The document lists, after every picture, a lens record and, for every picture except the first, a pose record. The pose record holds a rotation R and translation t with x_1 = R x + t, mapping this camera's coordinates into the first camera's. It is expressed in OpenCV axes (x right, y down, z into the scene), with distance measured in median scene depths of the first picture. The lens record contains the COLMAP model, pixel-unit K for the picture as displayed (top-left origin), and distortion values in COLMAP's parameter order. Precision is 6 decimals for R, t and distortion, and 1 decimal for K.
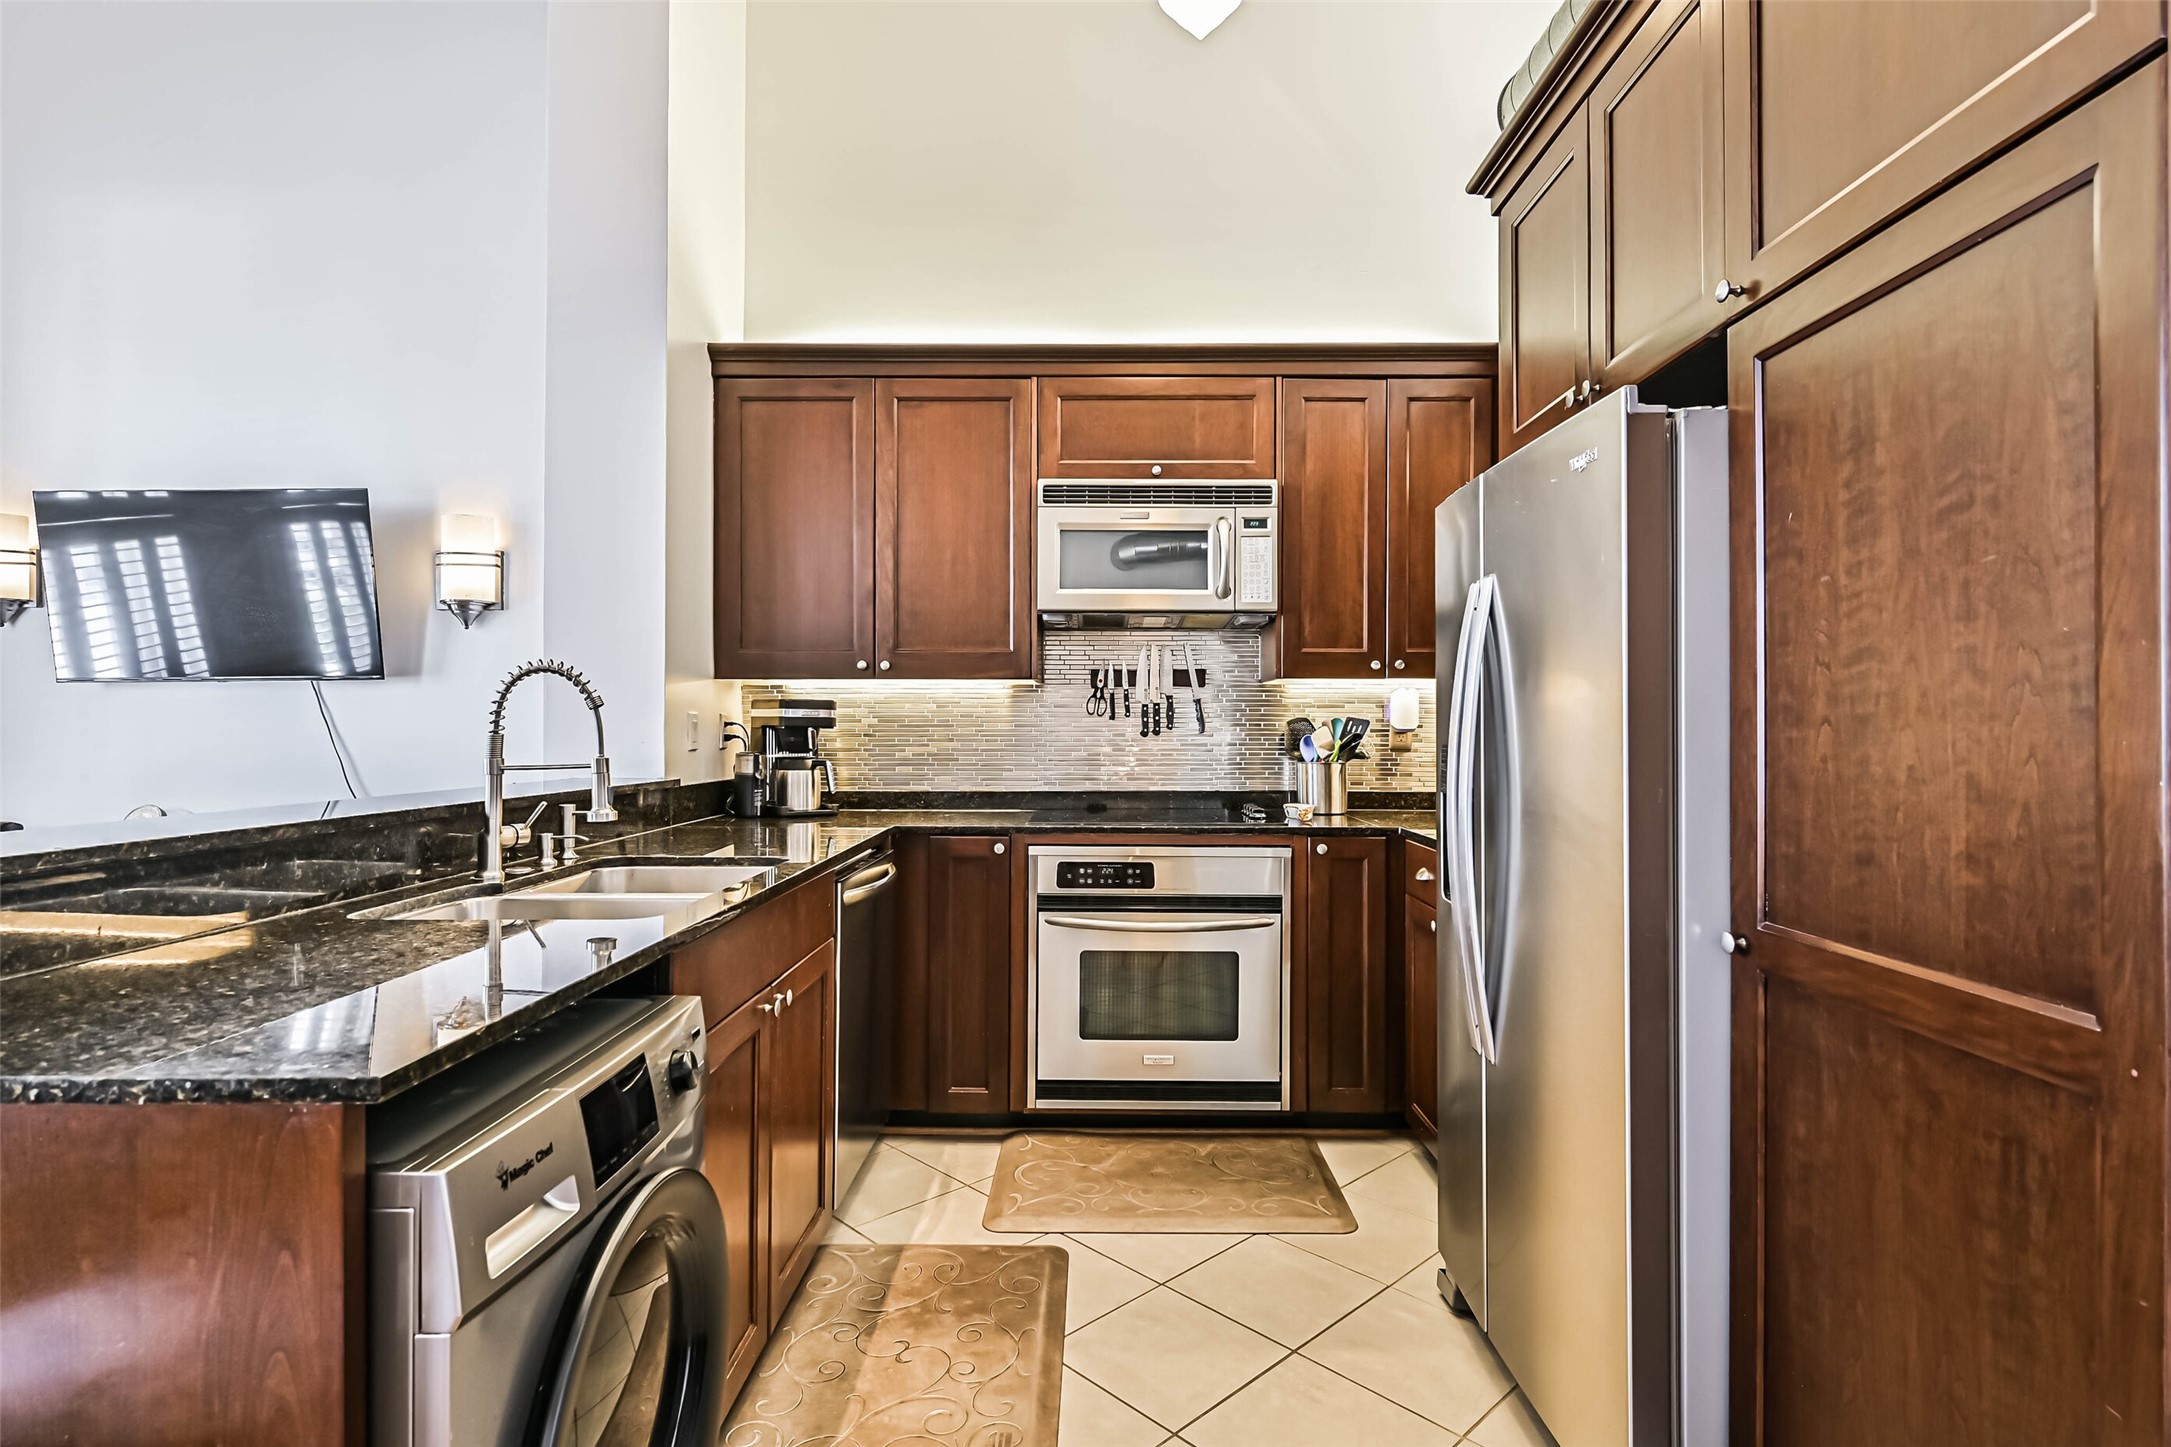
lens RADIAL K [[1057.8, 0, 1085.0], [0, 1057.8, 725.8], [0, 0, 1]] dist [0.009963, -0.001628]
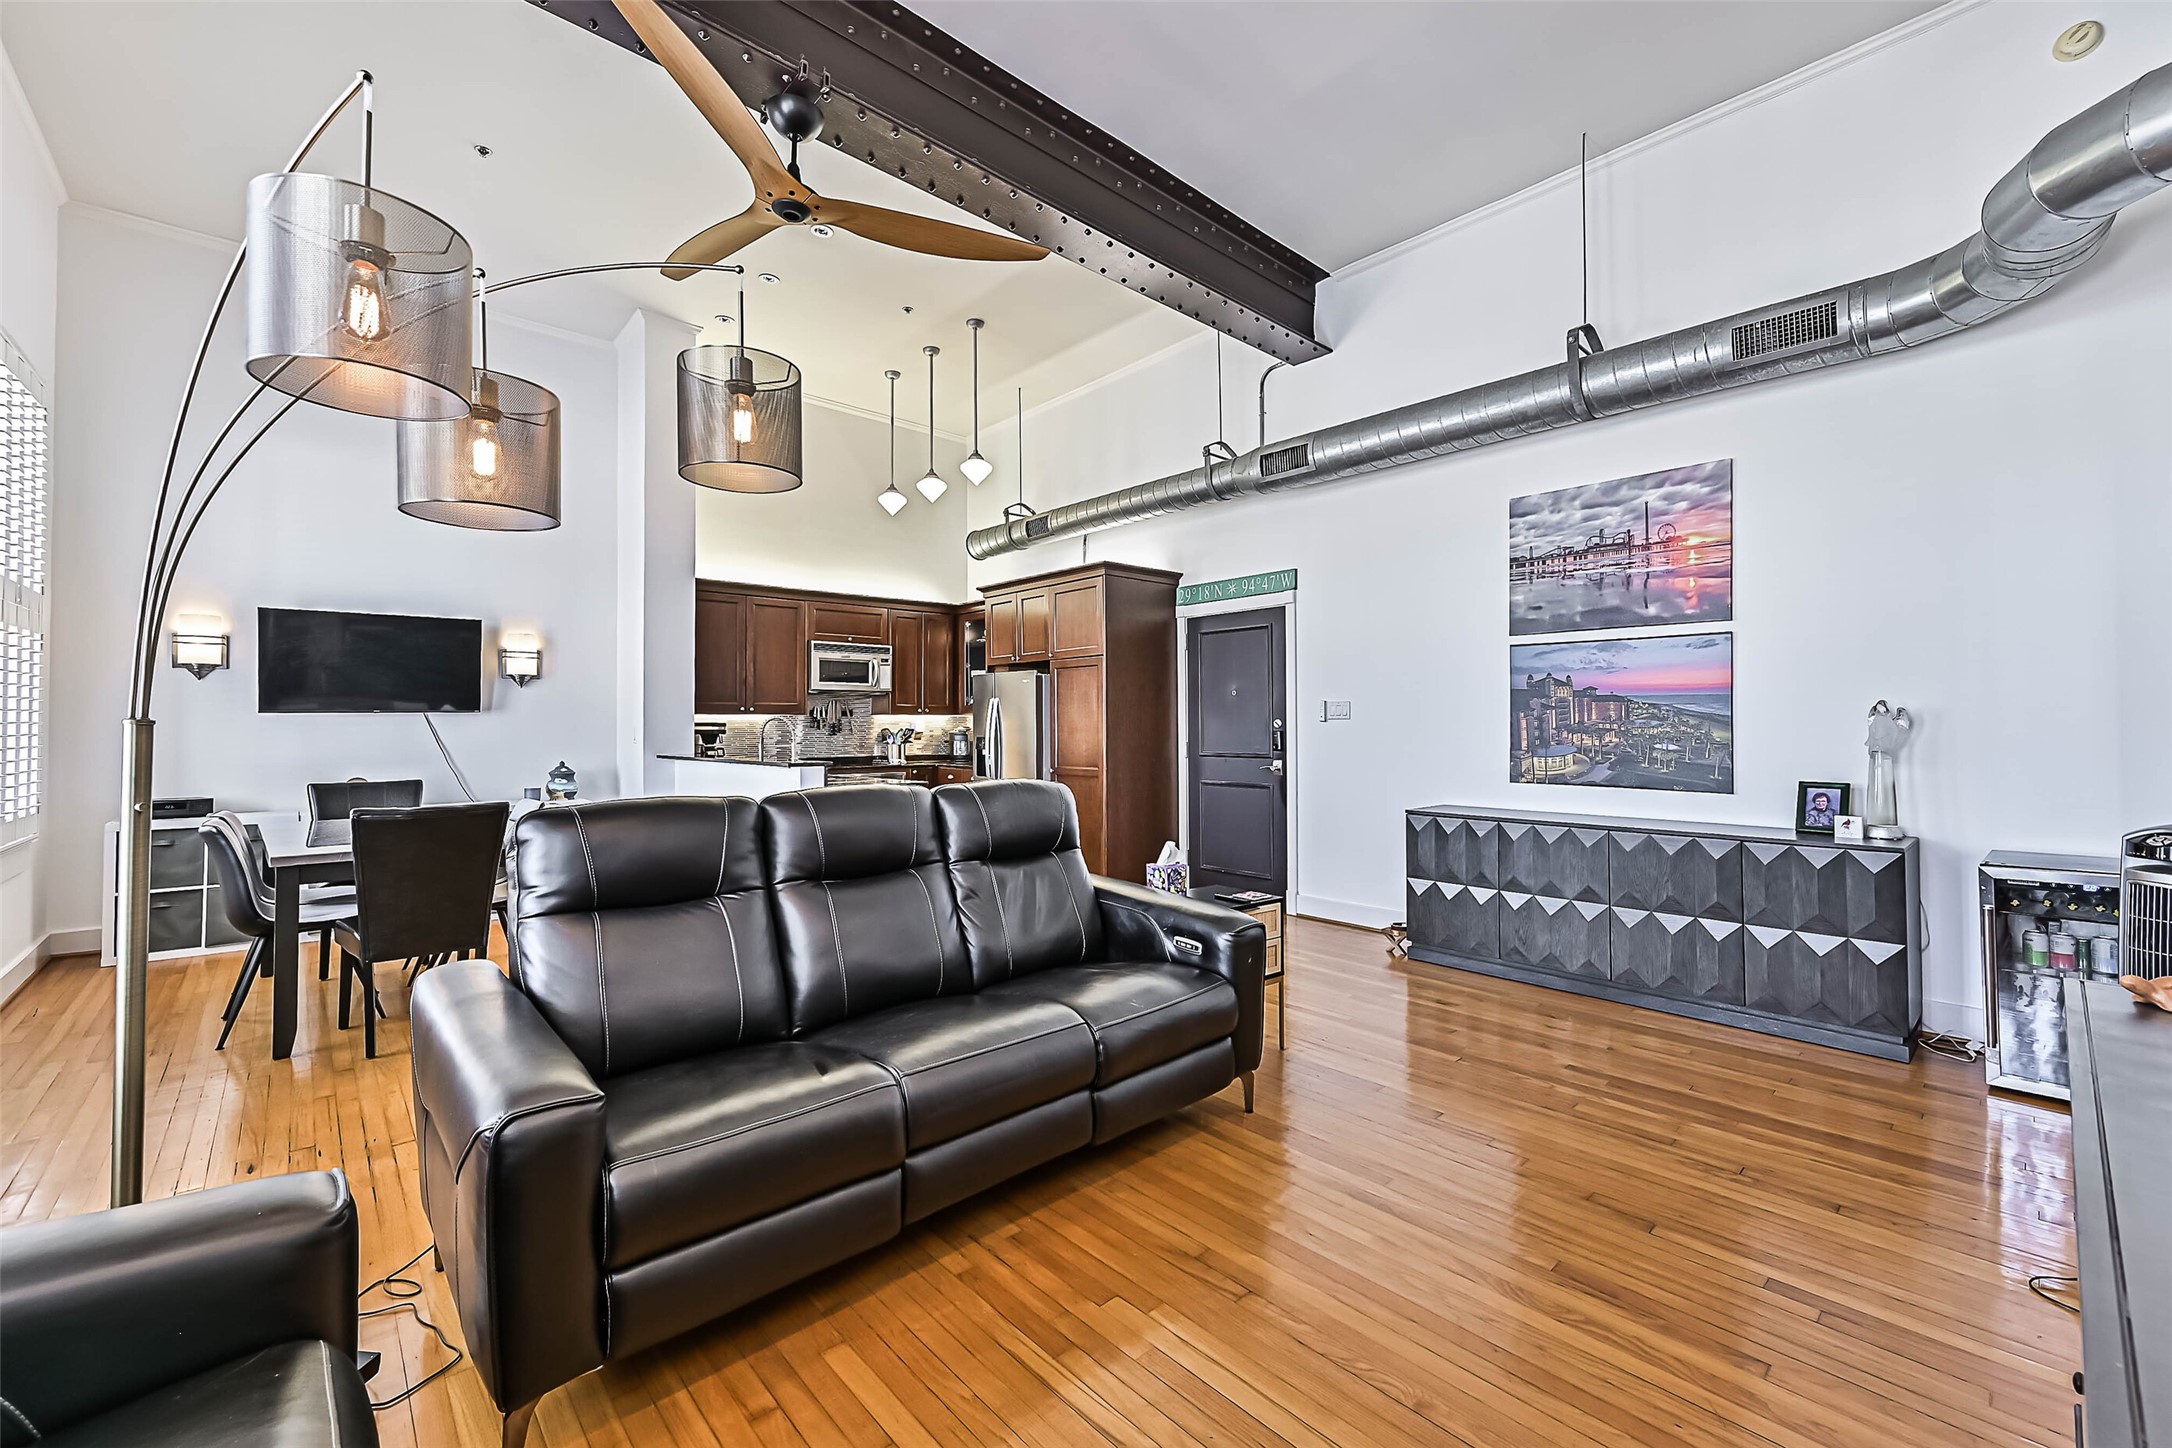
lens RADIAL K [[857.3, 0, 1098.7], [0, 857.3, 715.1], [0, 0, 1]] dist [-0.008836, 0.002191]
pose [[0.738419, 0.004267, 0.674328, -0.959815], [0.005384, 0.999911, -0.012222, -0.013174], [-0.674320, 0.012656, 0.738331, -1.084950]]
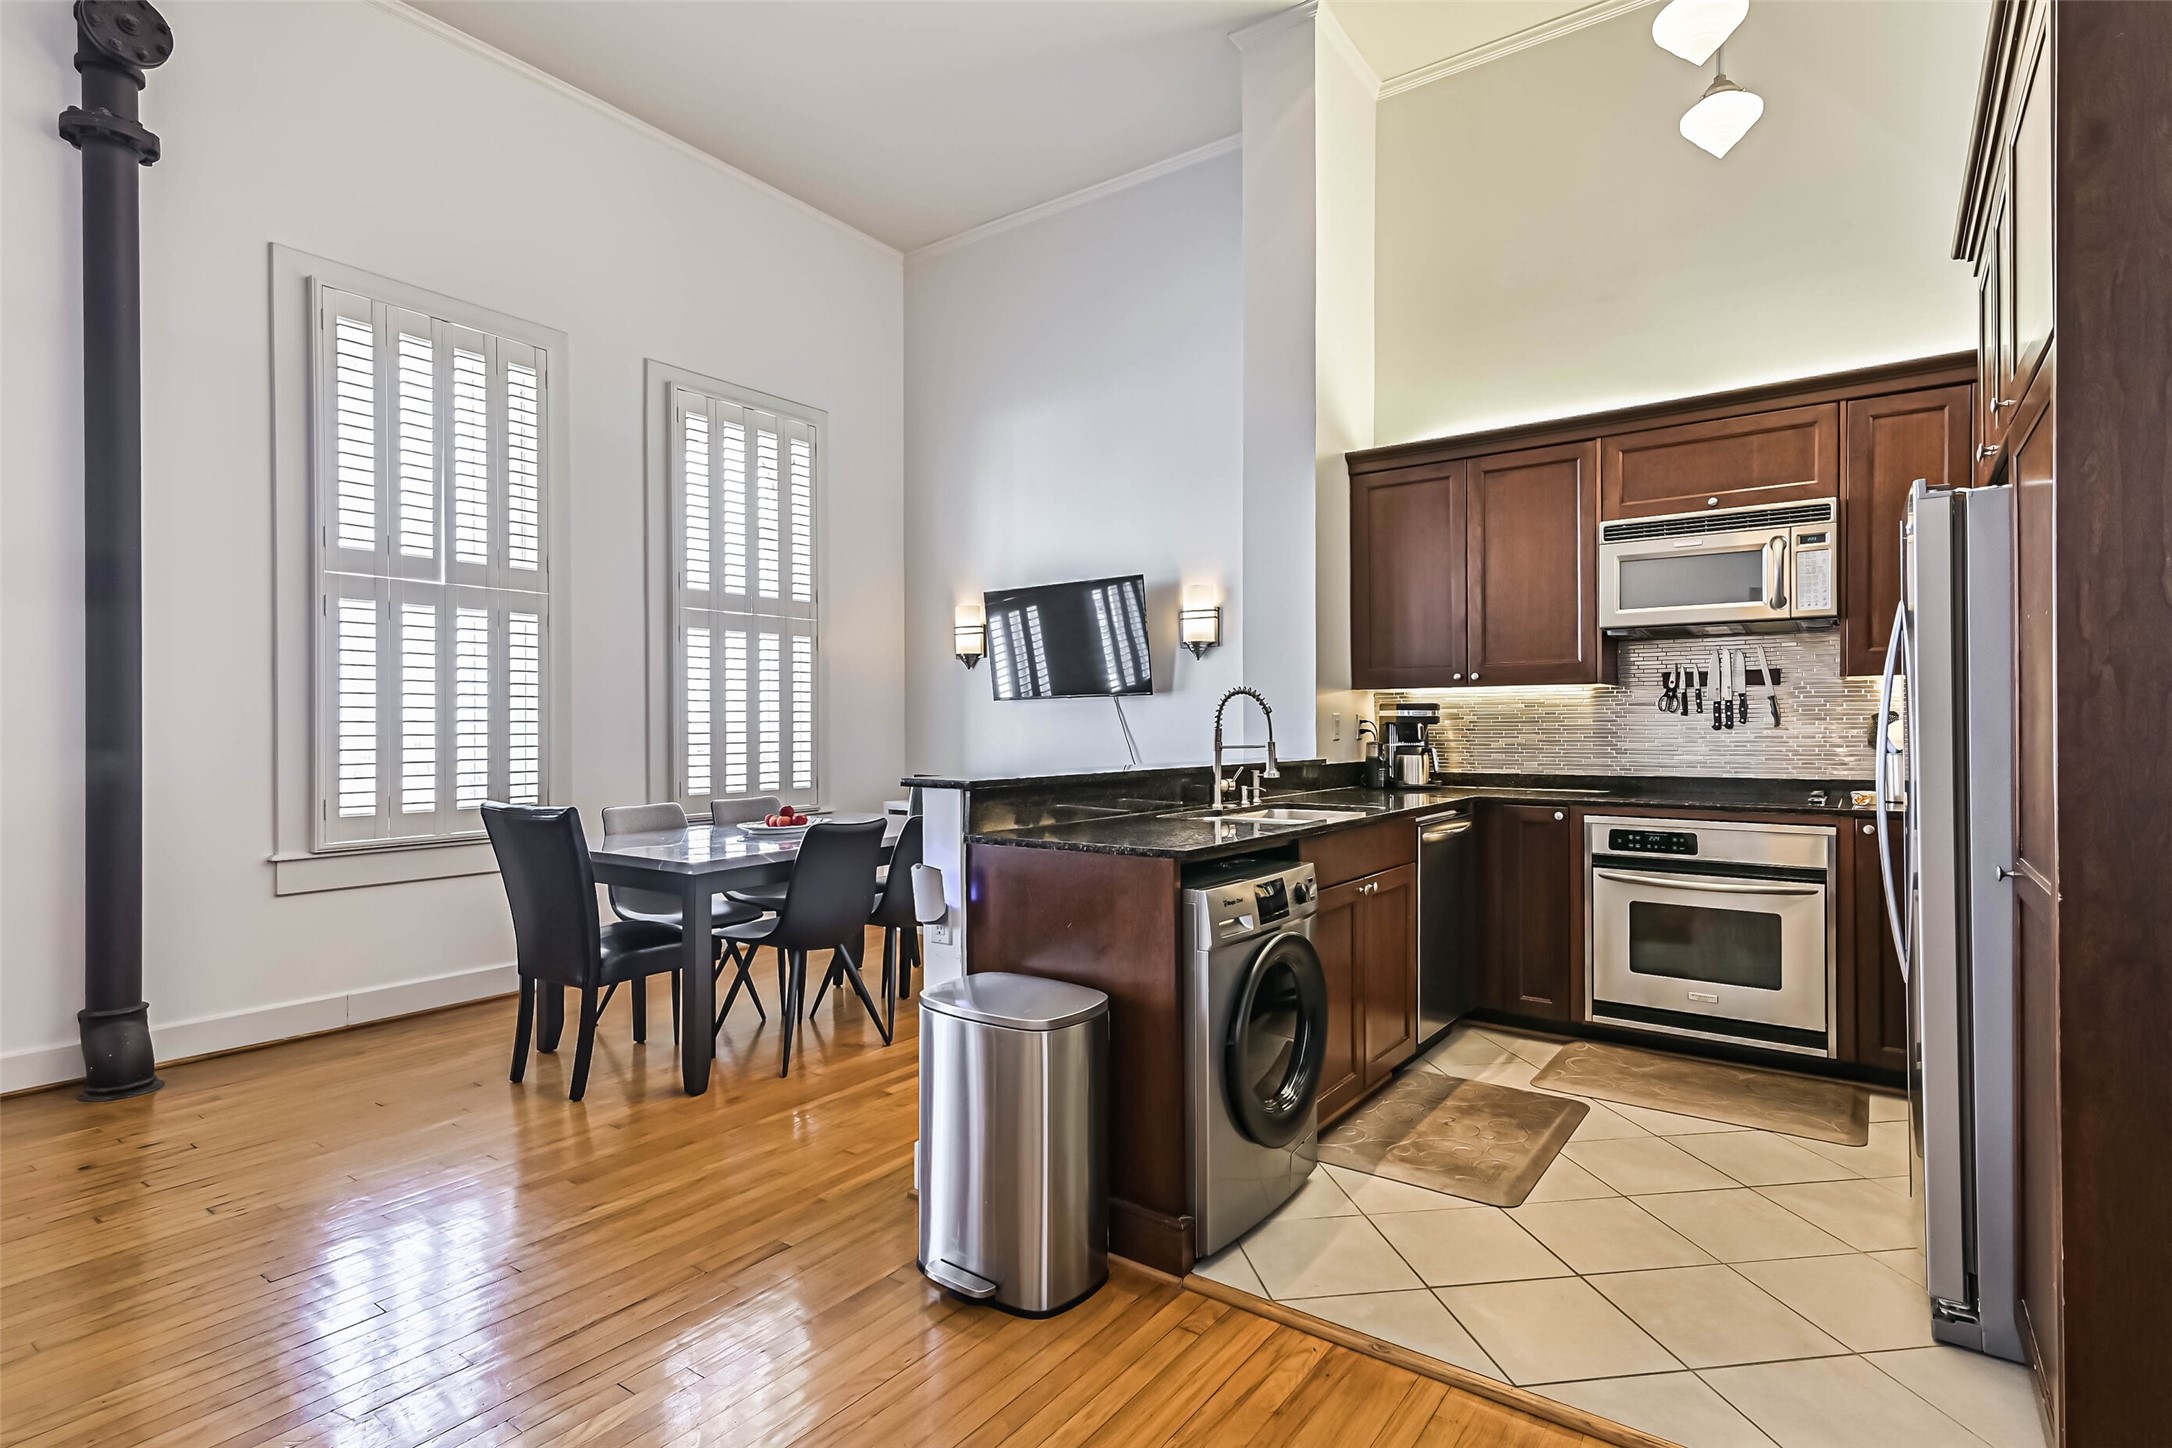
lens RADIAL K [[1058.3, 0, 1102.0], [0, 1058.3, 726.9], [0, 0, 1]] dist [0.009963, -0.001628]
pose [[0.819907, -0.005128, -0.572474, 0.184603], [0.006792, 0.999977, 0.000771, 0.001752], [0.572457, -0.004520, 0.819922, -0.346998]]
